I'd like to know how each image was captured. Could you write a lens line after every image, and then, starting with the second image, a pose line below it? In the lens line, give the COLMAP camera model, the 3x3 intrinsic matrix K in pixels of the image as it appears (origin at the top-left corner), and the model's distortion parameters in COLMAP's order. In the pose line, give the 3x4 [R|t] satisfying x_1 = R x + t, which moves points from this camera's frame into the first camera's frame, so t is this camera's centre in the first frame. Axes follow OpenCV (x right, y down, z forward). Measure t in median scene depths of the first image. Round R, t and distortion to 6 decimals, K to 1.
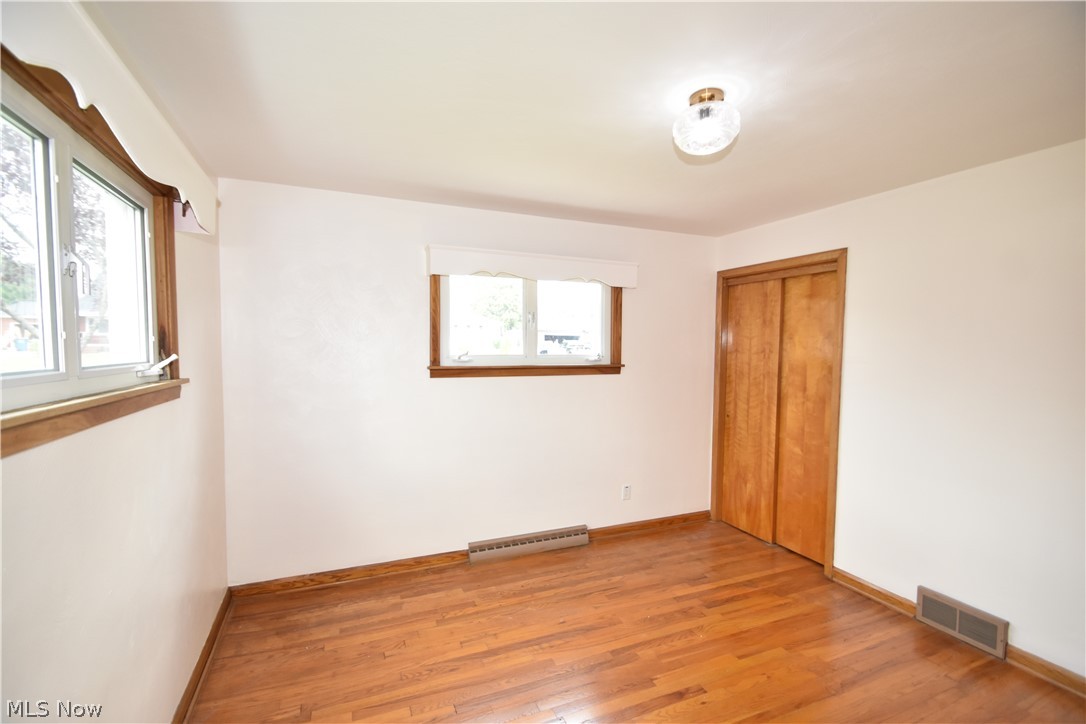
lens RADIAL K [[474.6, 0, 541.8], [0, 474.6, 365.3], [0, 0, 1]] dist [0.004143, -0.010150]
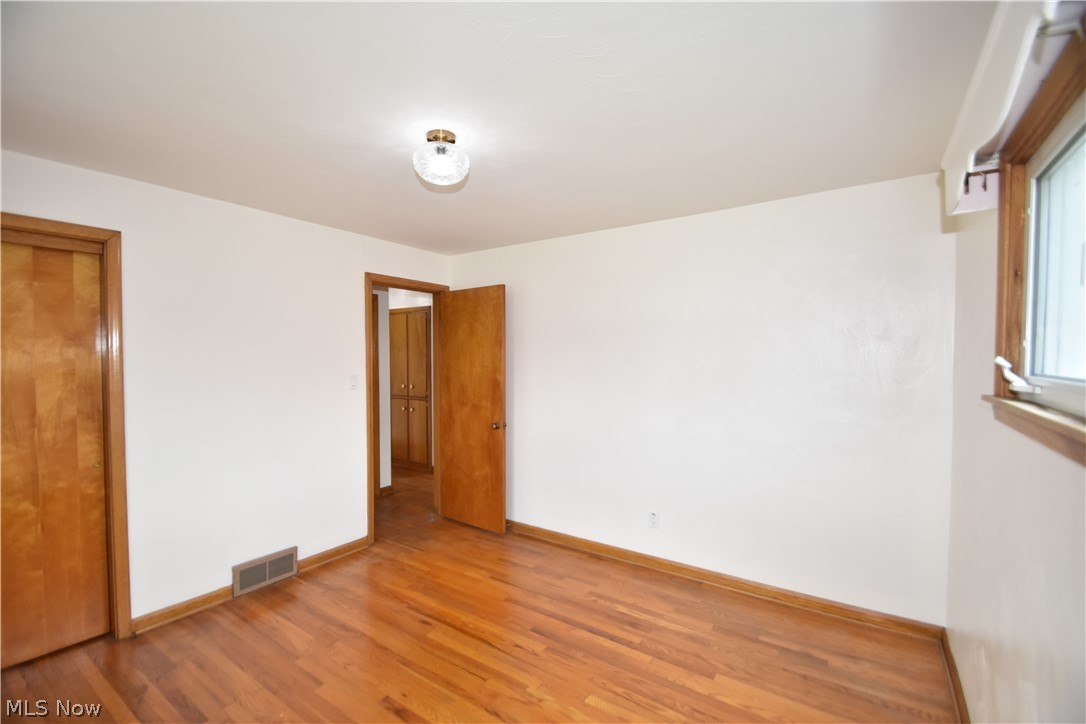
lens RADIAL K [[474.6, 0, 549.6], [0, 474.6, 359.5], [0, 0, 1]] dist [0.004143, -0.010150]
pose [[-0.535356, -0.027795, 0.844169, -0.514750], [0.020164, 0.998753, 0.045672, -0.055446], [-0.844386, 0.041472, -0.534128, 0.924029]]
